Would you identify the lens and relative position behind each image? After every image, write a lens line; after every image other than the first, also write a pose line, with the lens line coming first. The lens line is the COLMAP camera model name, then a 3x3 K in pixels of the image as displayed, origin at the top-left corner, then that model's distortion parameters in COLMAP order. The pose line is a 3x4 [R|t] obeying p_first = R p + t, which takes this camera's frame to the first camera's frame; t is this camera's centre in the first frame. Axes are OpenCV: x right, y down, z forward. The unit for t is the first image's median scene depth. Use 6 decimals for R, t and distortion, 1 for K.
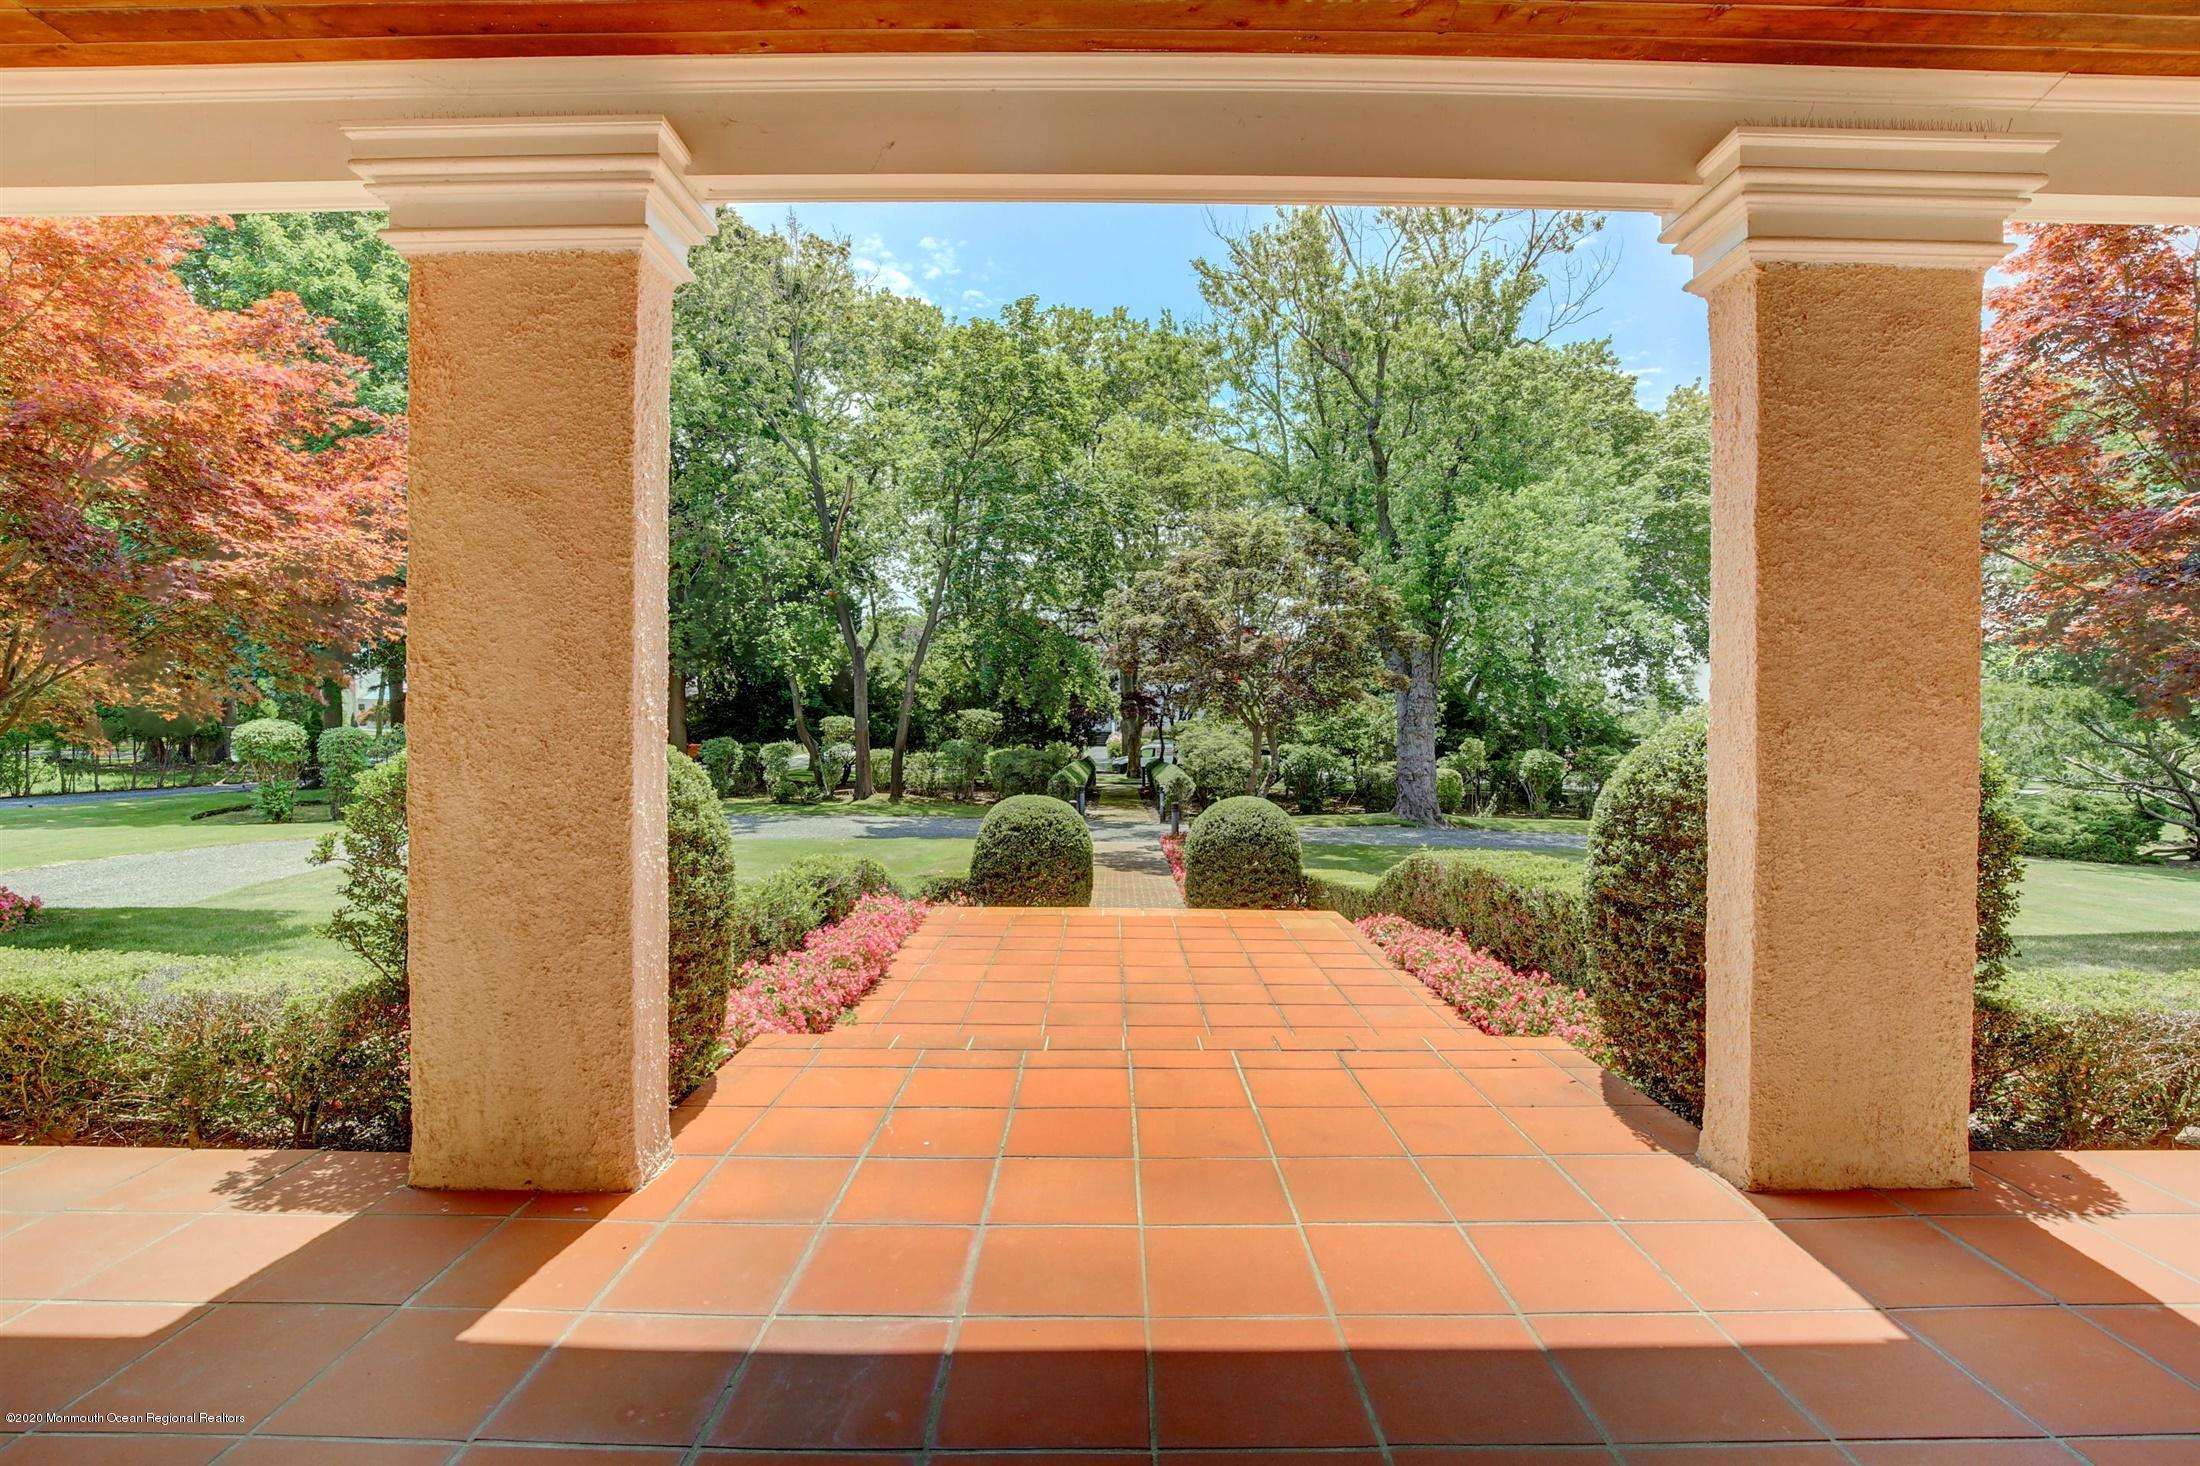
lens RADIAL K [[1060.6, 0, 1100.0], [0, 1060.6, 733.0], [0, 0, 1]] dist [-0.001816, -0.000120]
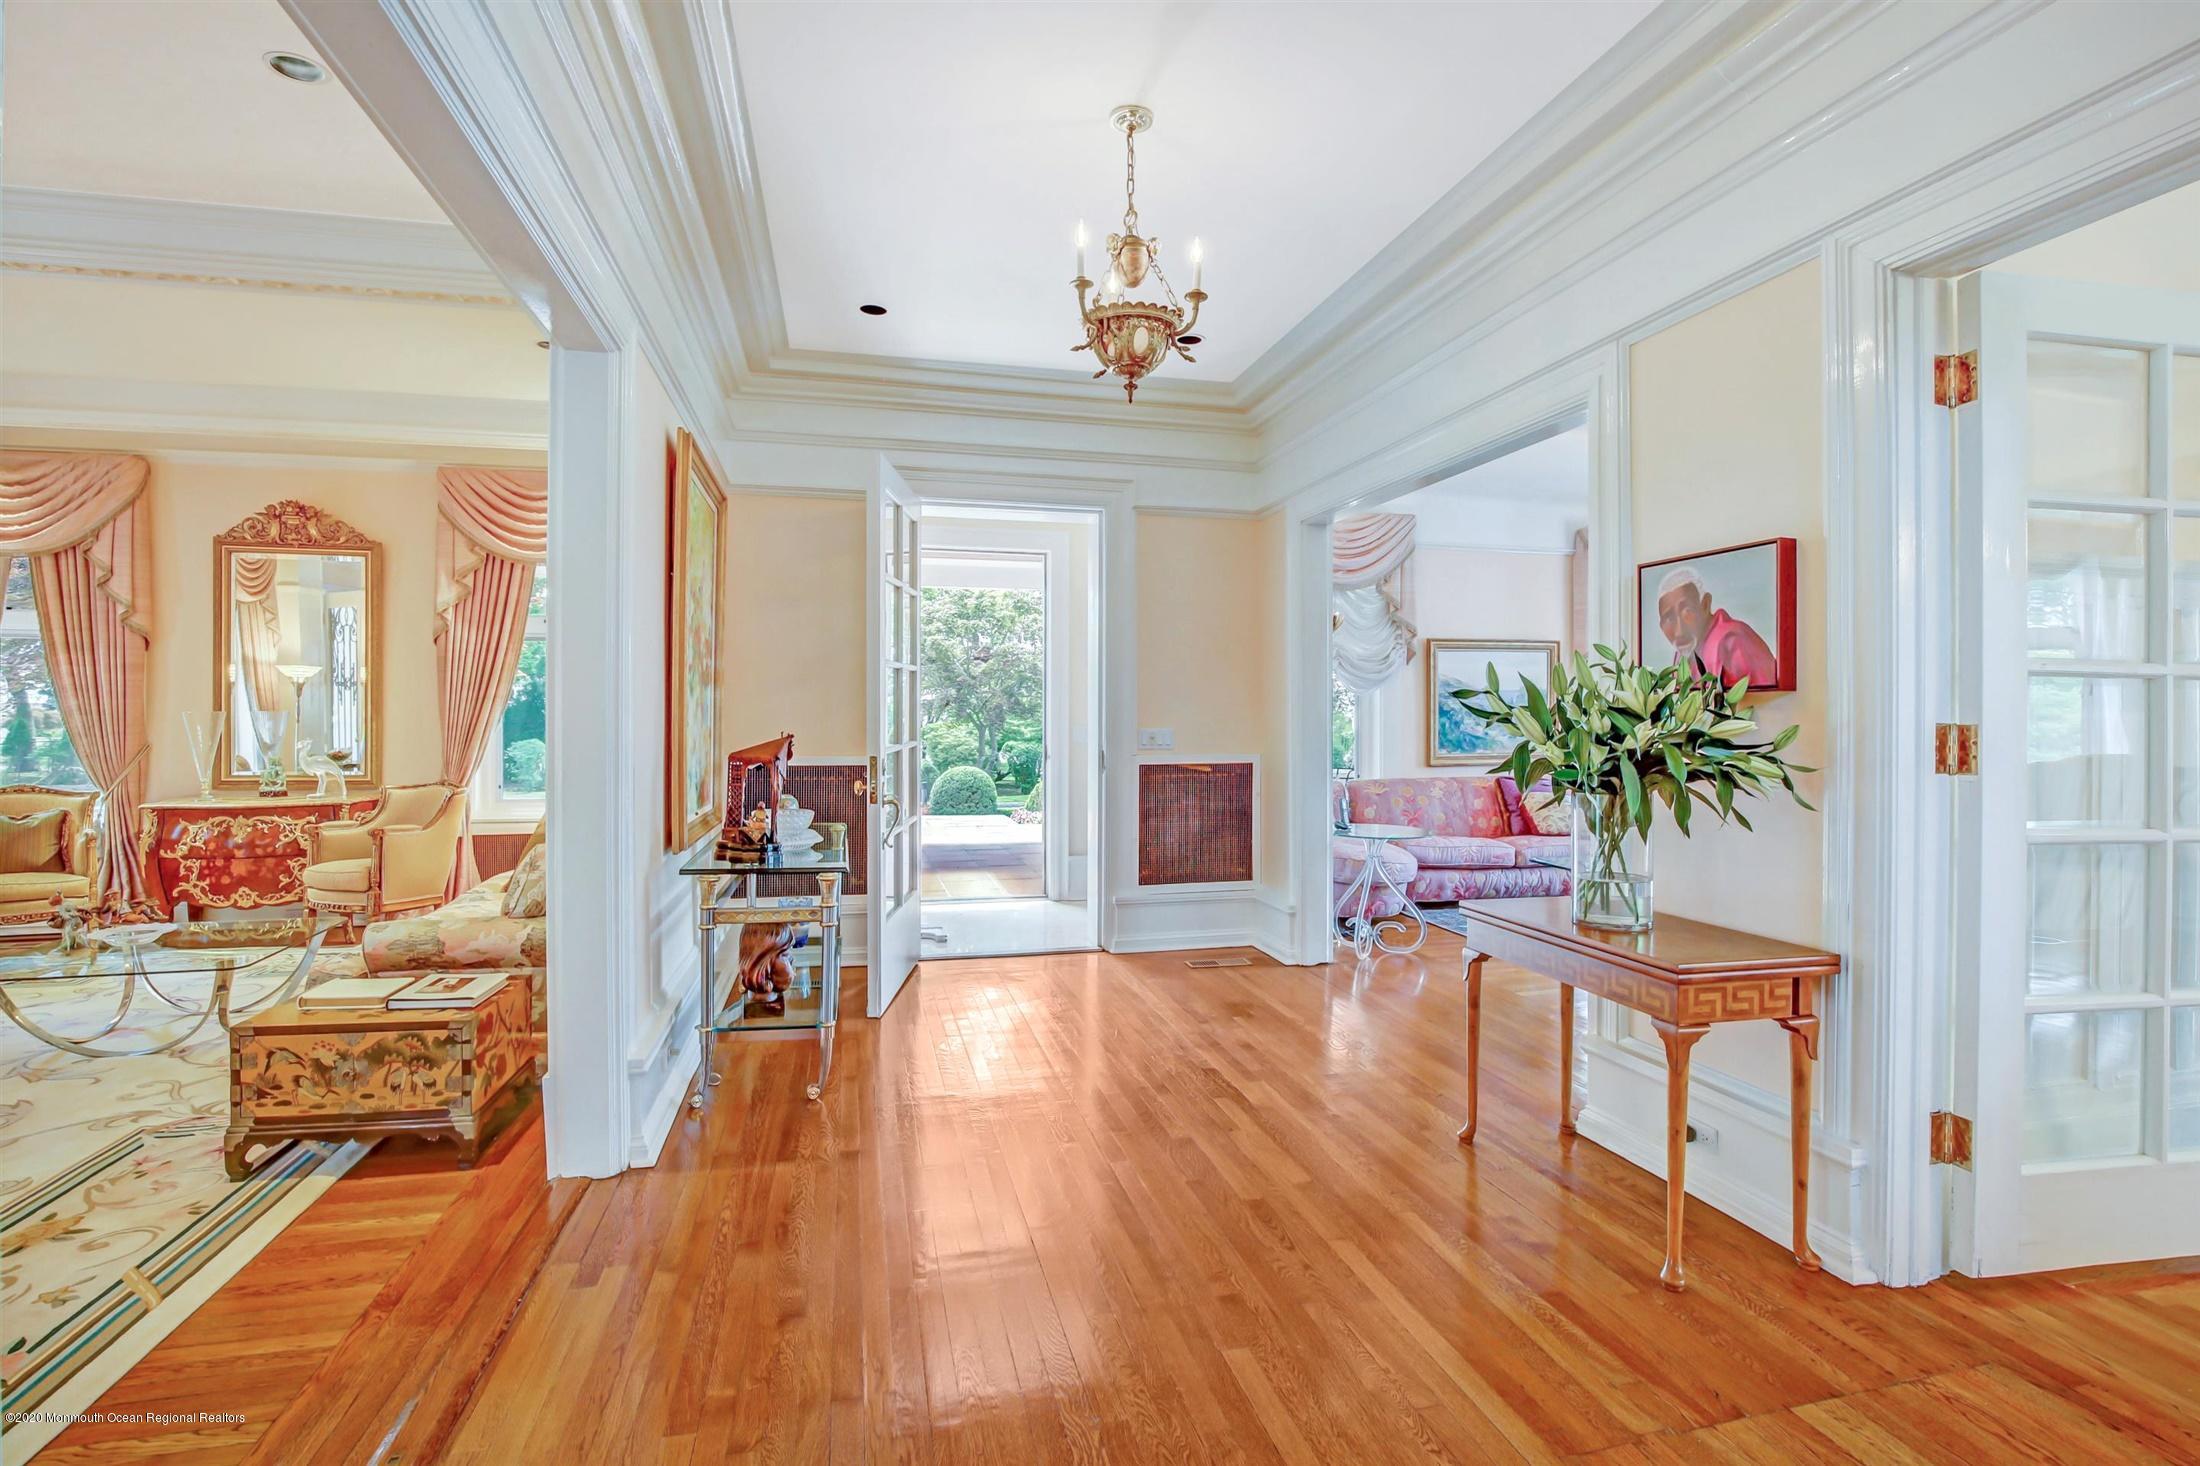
lens RADIAL K [[1060.6, 0, 1100.0], [0, 1060.6, 733.0], [0, 0, 1]] dist [-0.001816, -0.000120]
pose [[0.971436, -0.005900, 0.237227, -0.039505], [0.006262, 0.999980, -0.000774, 0.004272], [-0.237217, 0.002237, 0.971454, -0.459795]]
